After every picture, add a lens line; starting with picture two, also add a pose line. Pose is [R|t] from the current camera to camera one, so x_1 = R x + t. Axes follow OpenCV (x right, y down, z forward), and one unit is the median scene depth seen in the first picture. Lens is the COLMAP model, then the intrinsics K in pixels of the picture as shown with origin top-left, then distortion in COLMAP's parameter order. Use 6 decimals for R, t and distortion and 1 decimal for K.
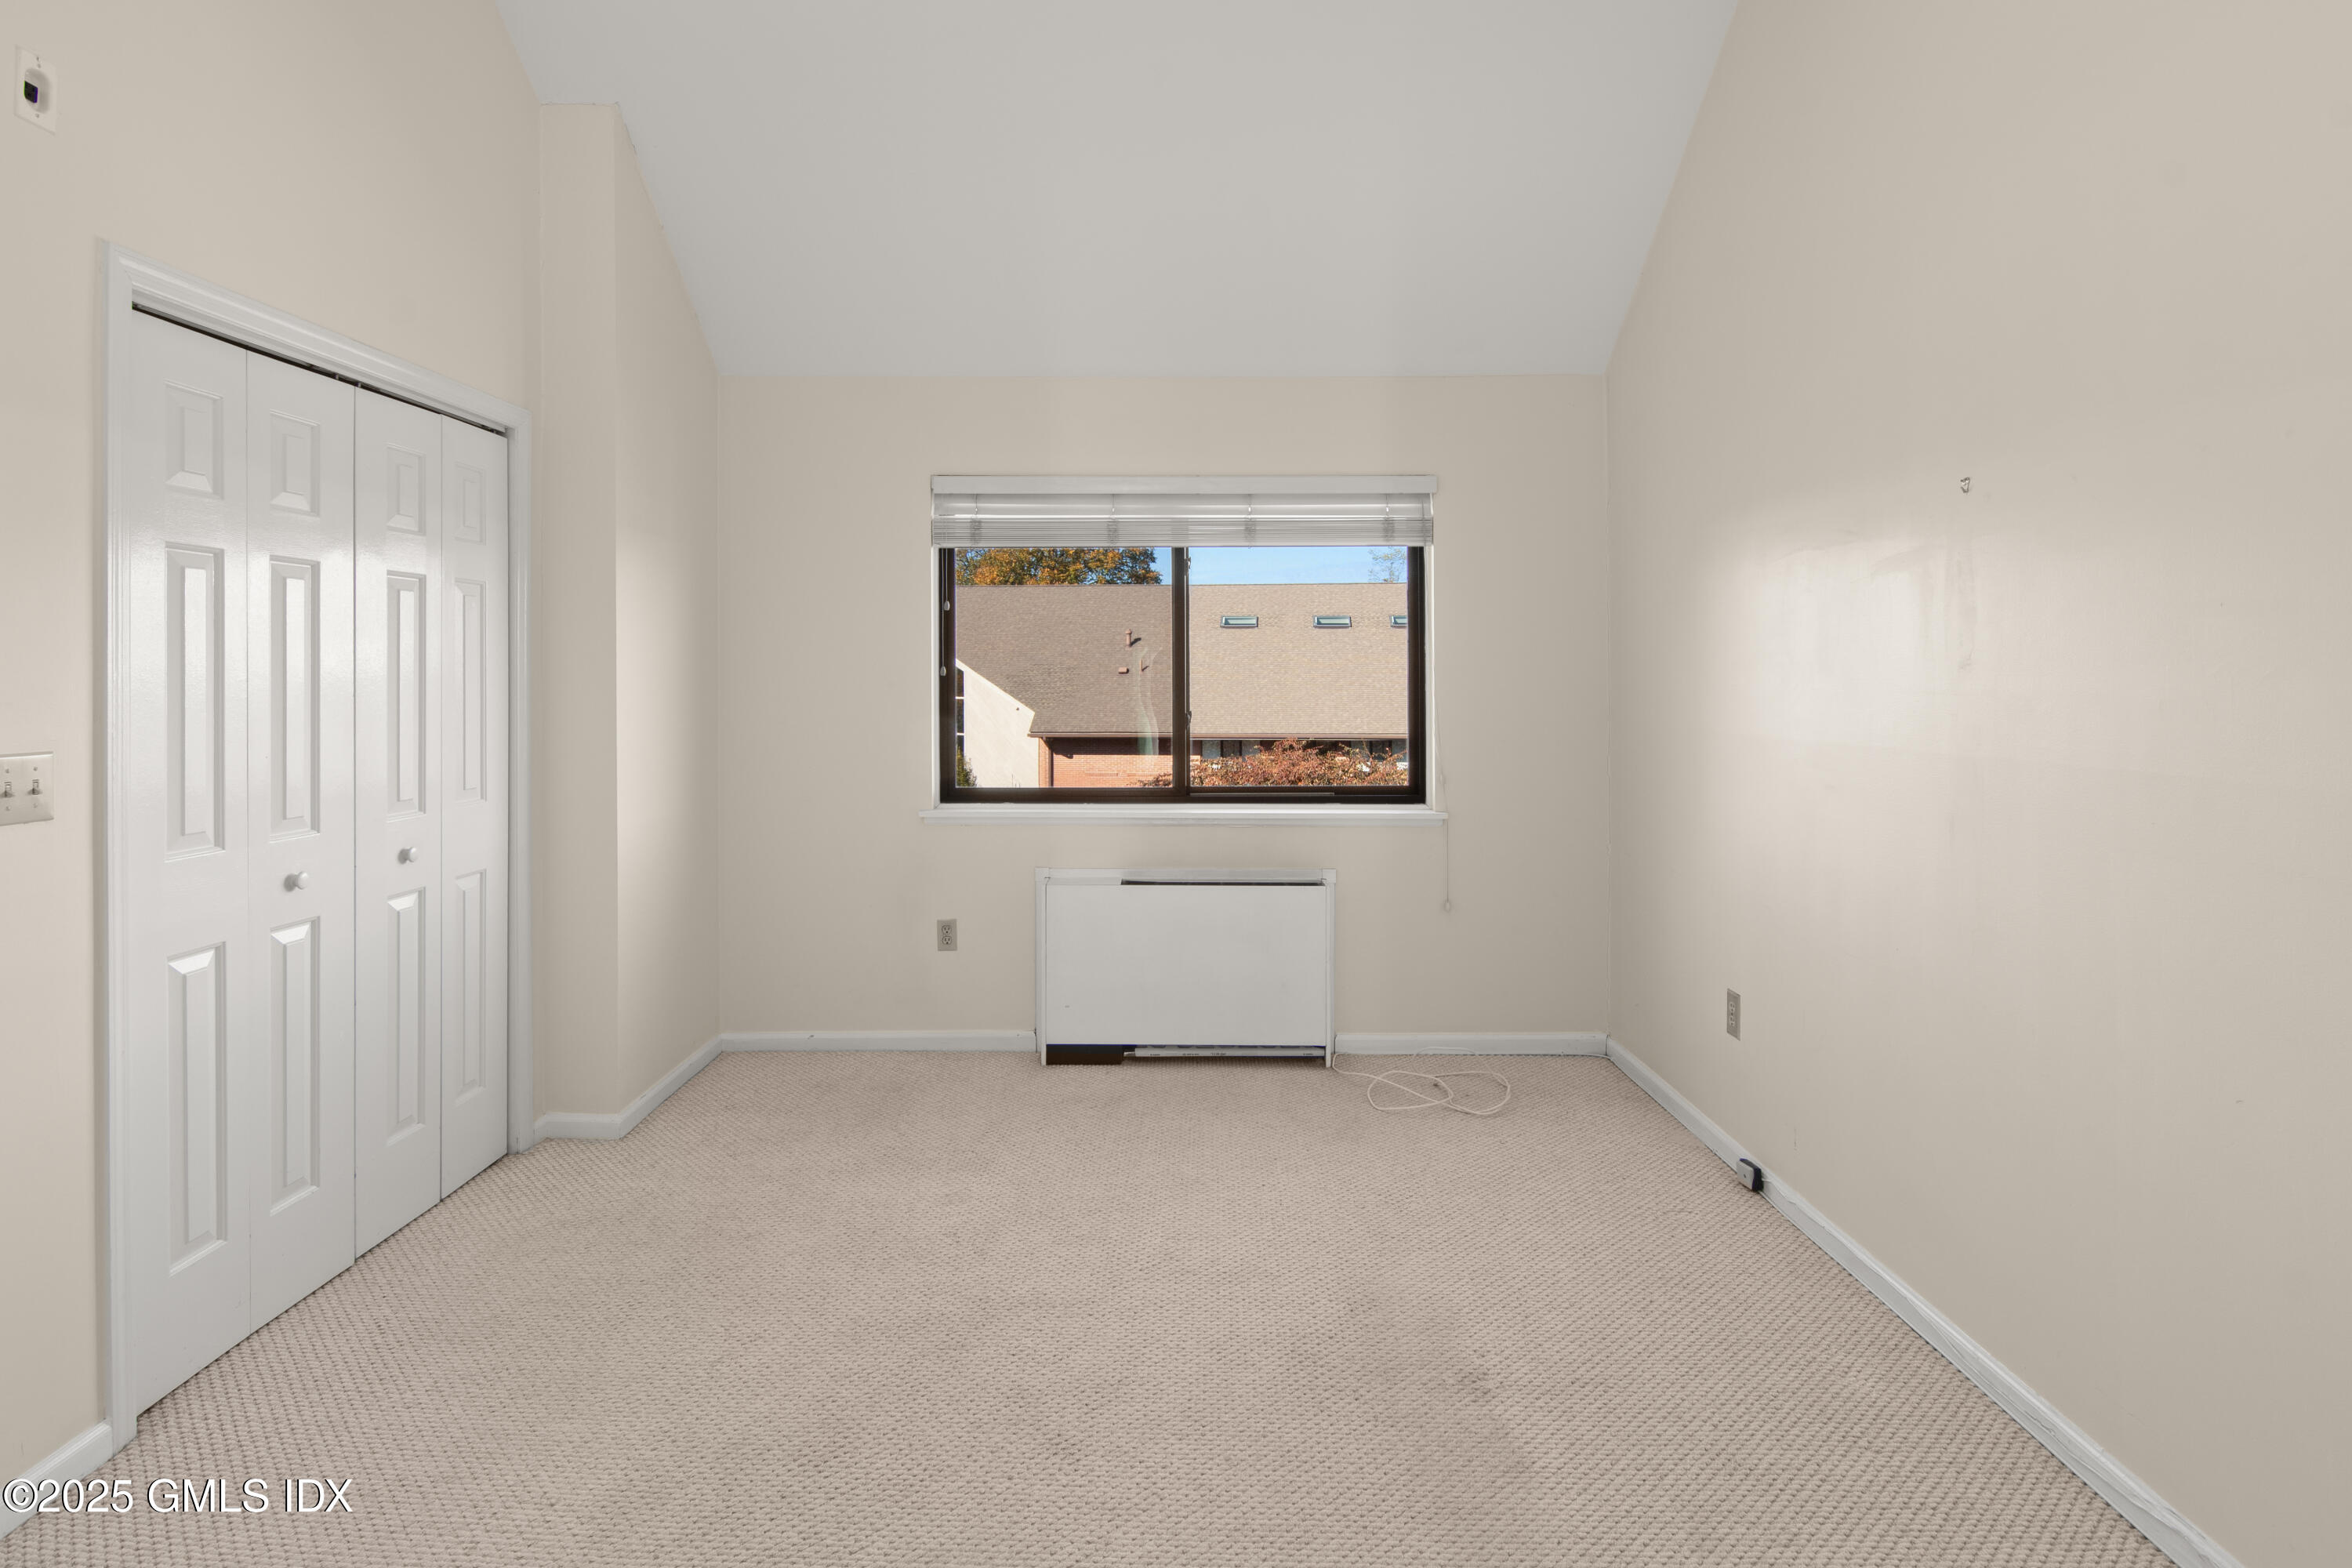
lens RADIAL K [[1145.0, 0, 1158.5], [0, 1145.0, 661.6], [0, 0, 1]] dist [-0.000600, -0.006653]
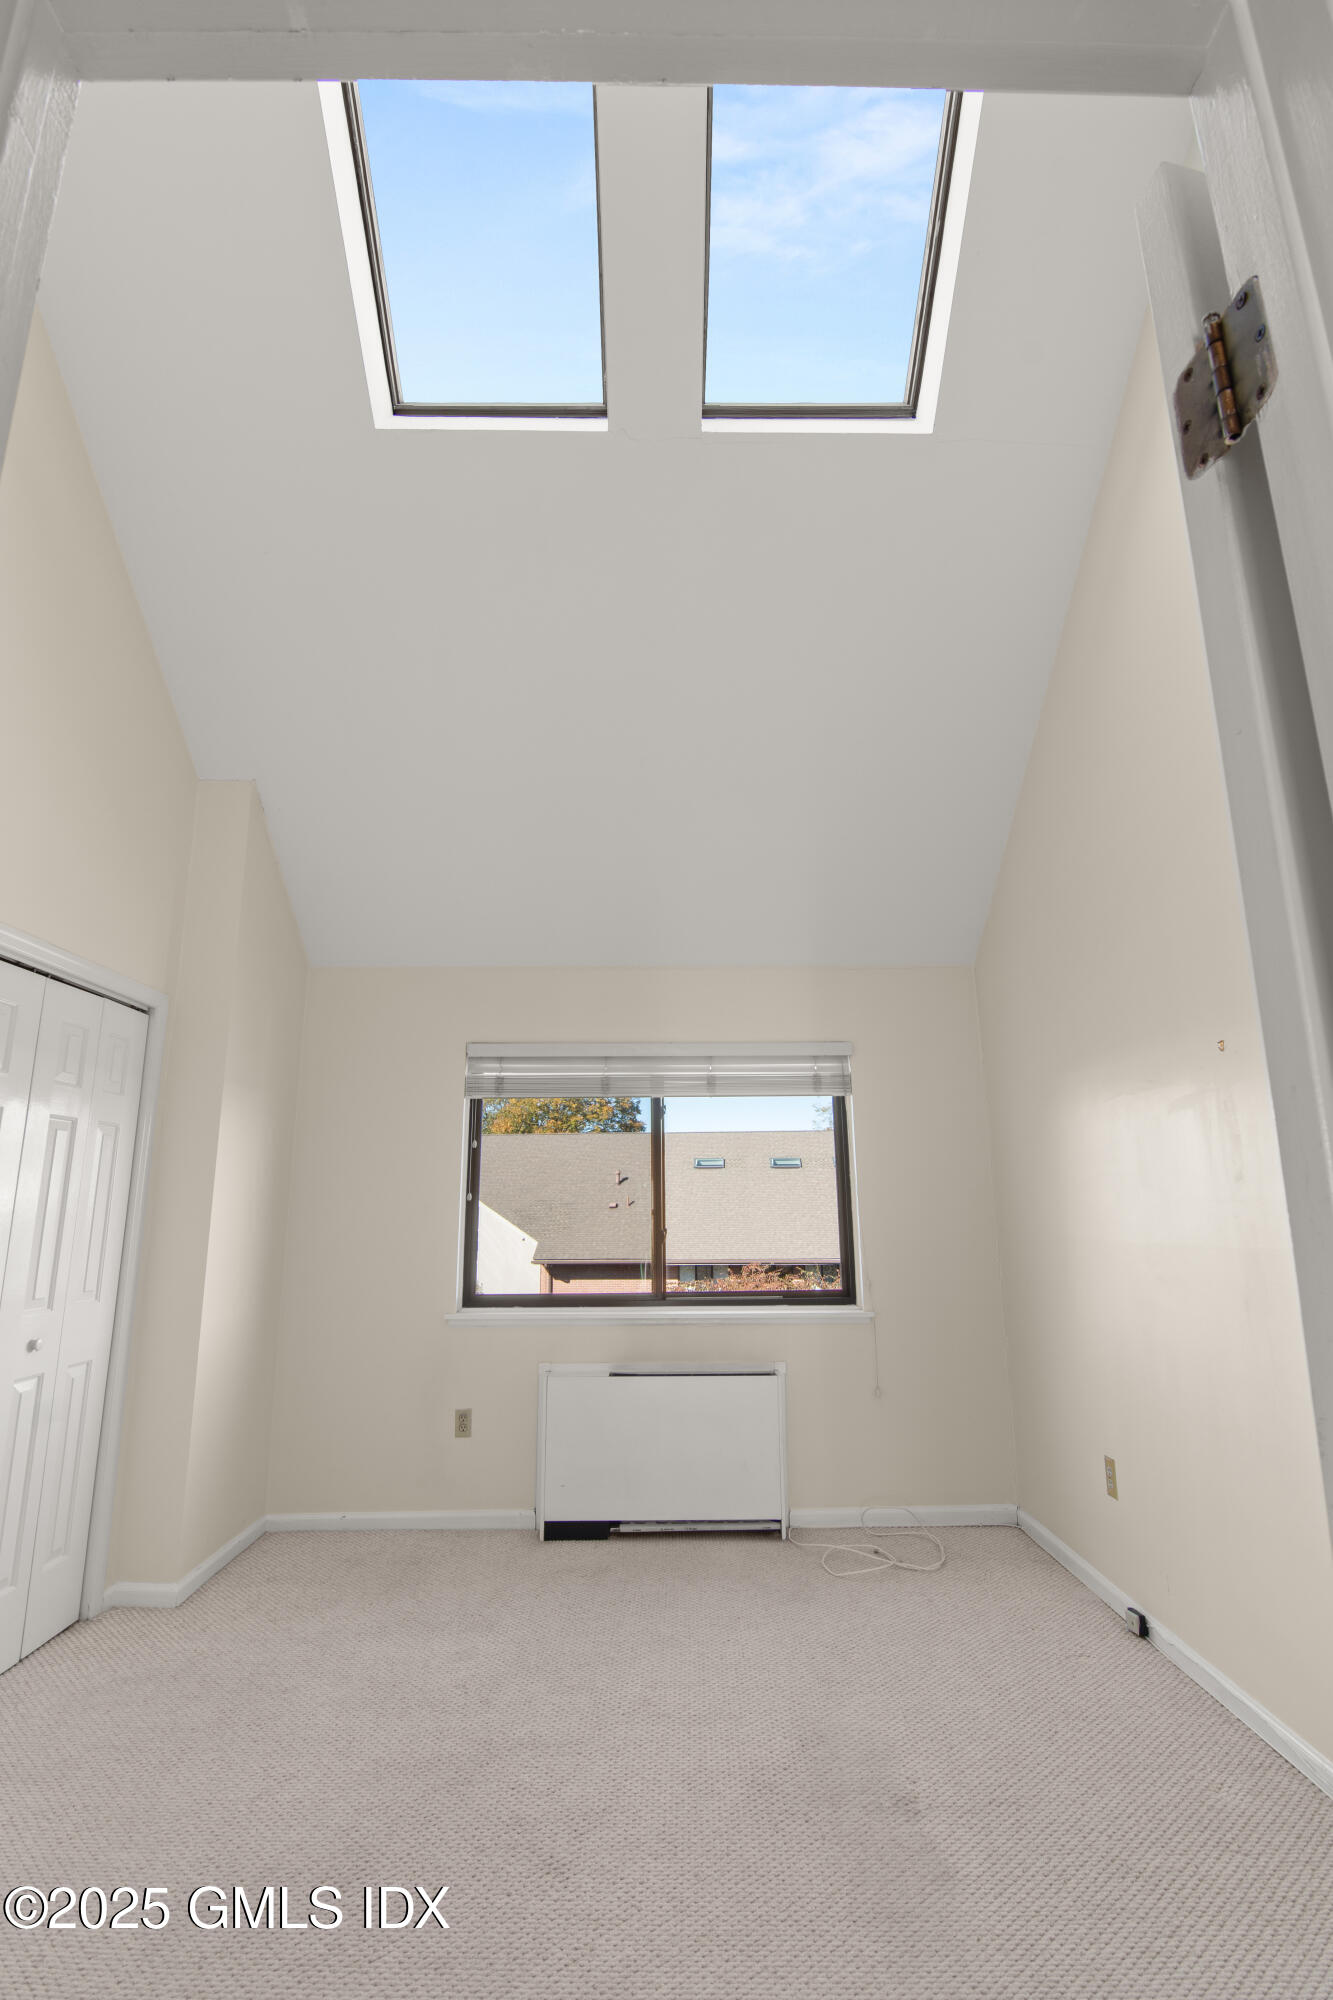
lens RADIAL K [[973.6, 0, 669.8], [0, 973.6, 946.5], [0, 0, 1]] dist [-0.000600, -0.006653]
pose [[0.999666, -0.000519, 0.025828, 0.006310], [0.007222, 0.965542, -0.260146, 0.029652], [-0.024803, 0.260245, 0.965224, -0.144901]]
